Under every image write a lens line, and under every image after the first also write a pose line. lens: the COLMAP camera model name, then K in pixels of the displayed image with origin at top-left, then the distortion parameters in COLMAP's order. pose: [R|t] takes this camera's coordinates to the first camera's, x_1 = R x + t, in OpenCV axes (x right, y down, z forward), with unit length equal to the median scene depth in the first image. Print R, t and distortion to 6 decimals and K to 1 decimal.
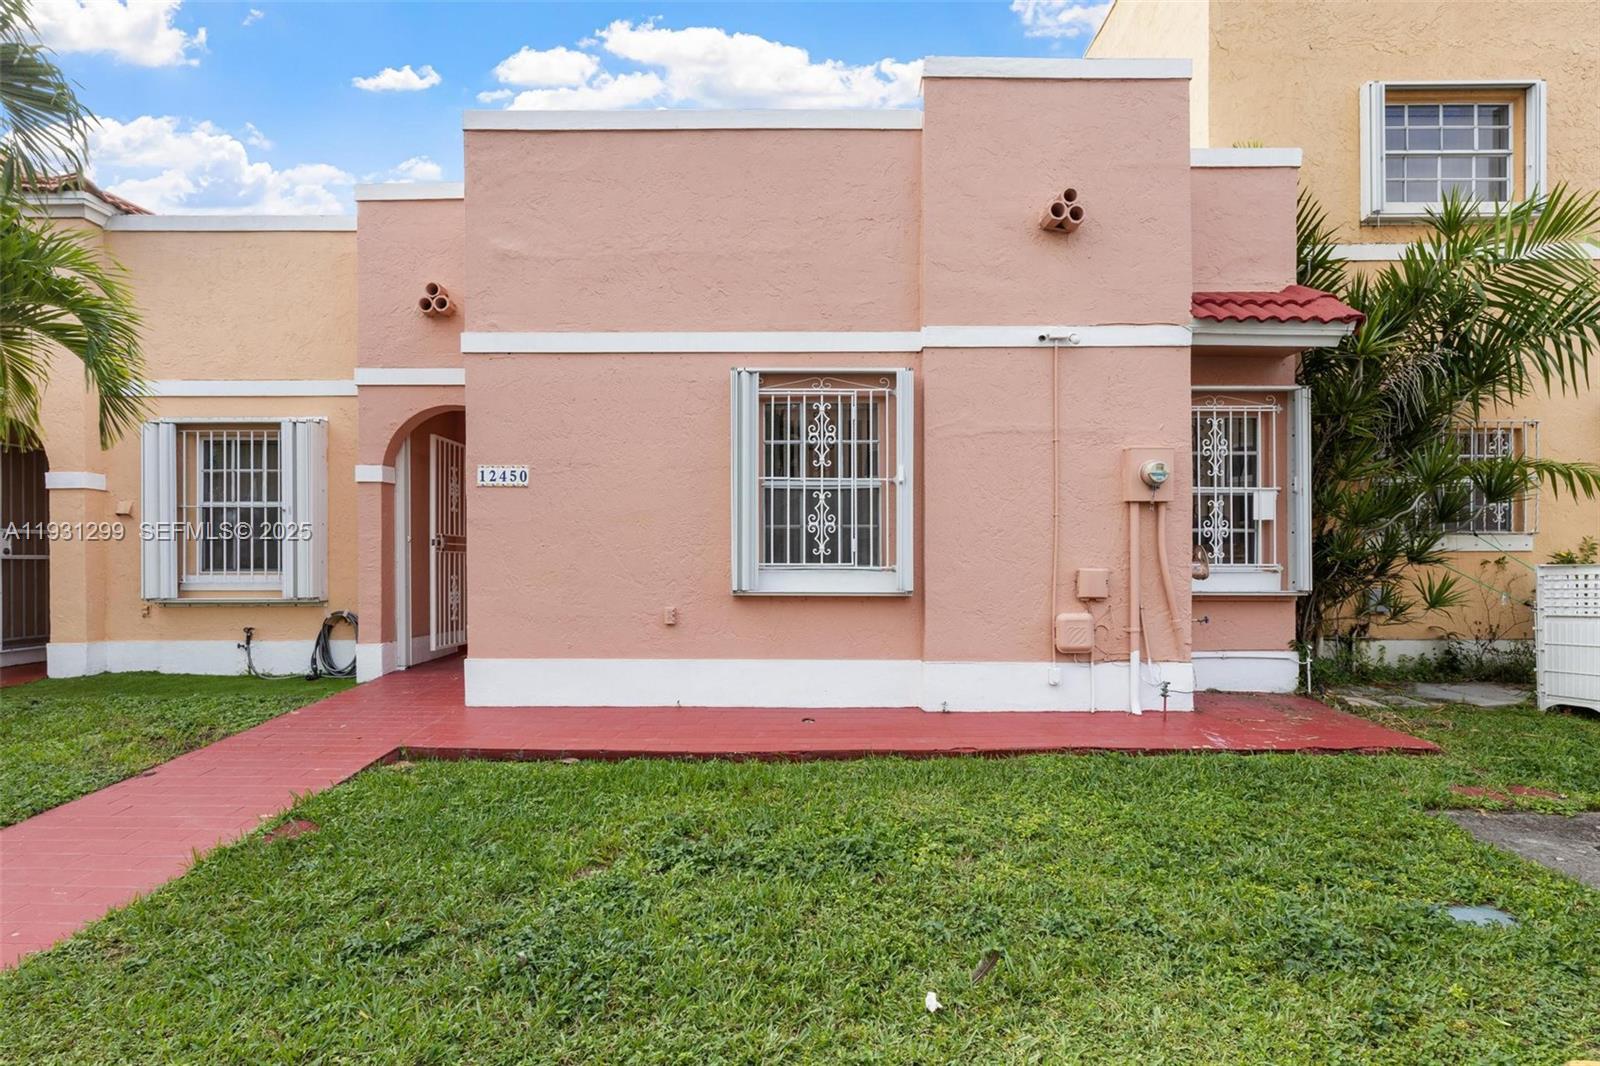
lens RADIAL K [[812.1, 0, 795.6], [0, 812.1, 570.8], [0, 0, 1]] dist [-0.006656, 0.001694]
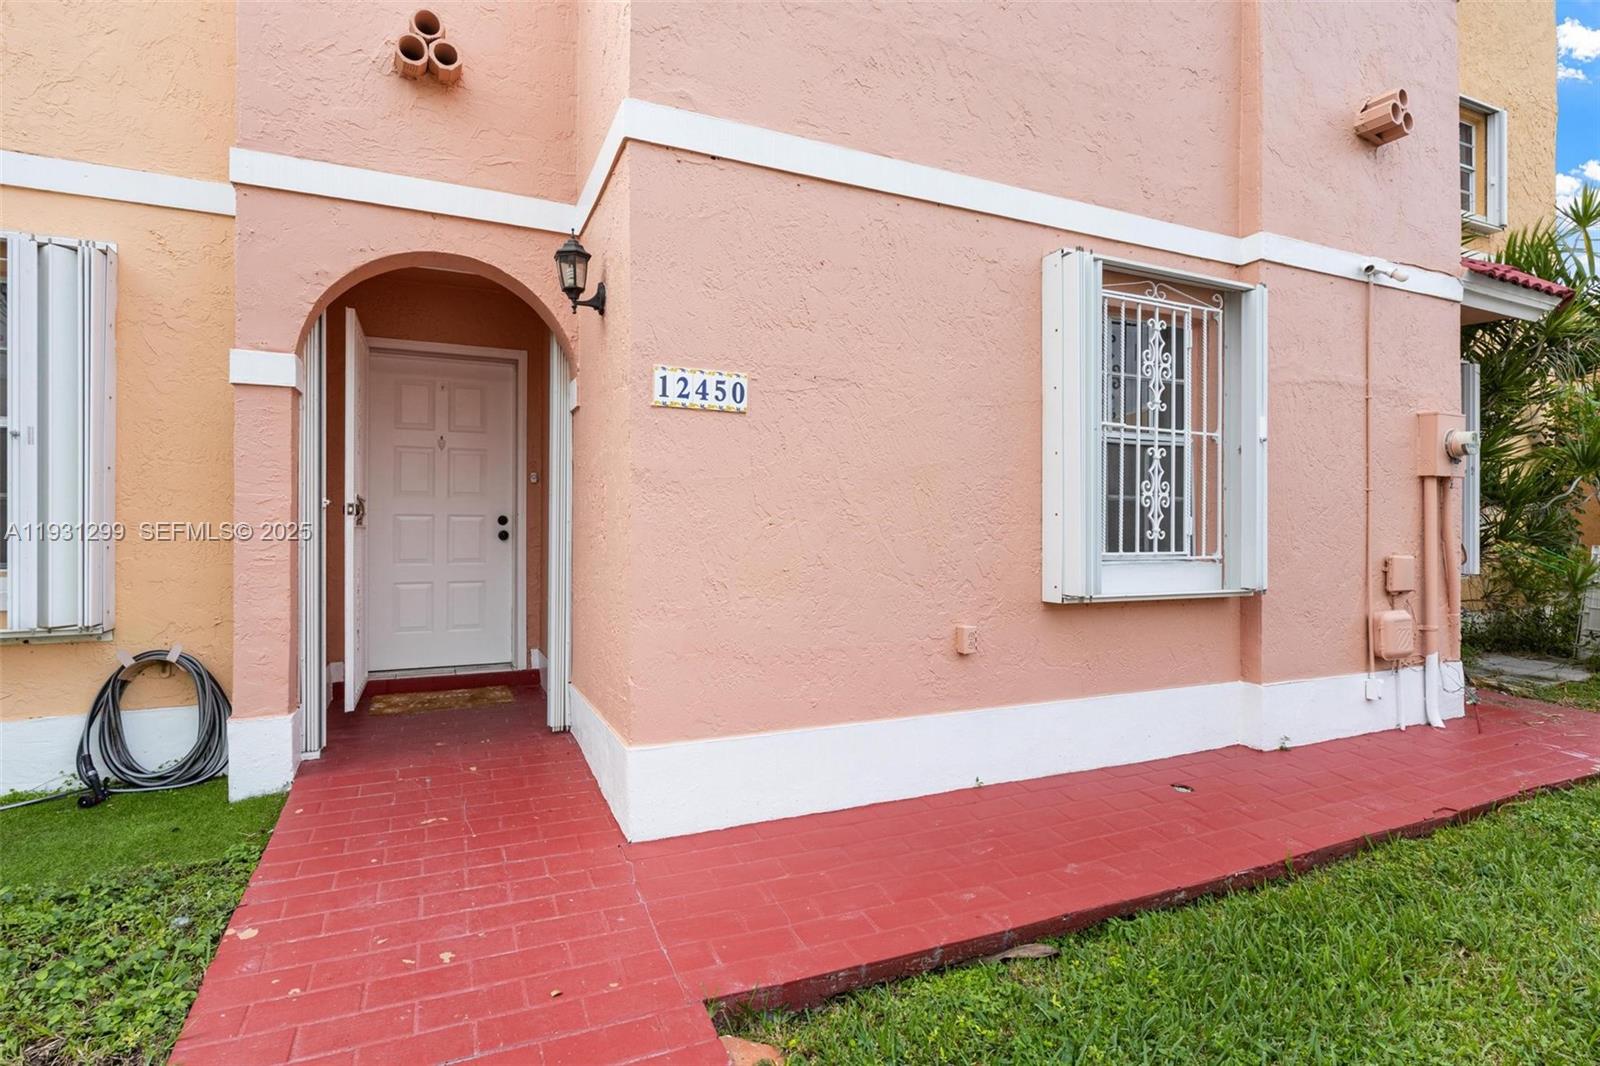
lens RADIAL K [[812.1, 0, 800.5], [0, 812.1, 529.9], [0, 0, 1]] dist [-0.006656, 0.001694]
pose [[0.903799, 0.002871, 0.427948, -0.533041], [-0.000625, 0.999985, -0.005388, -0.024128], [-0.427957, 0.004602, 0.903787, 0.507622]]
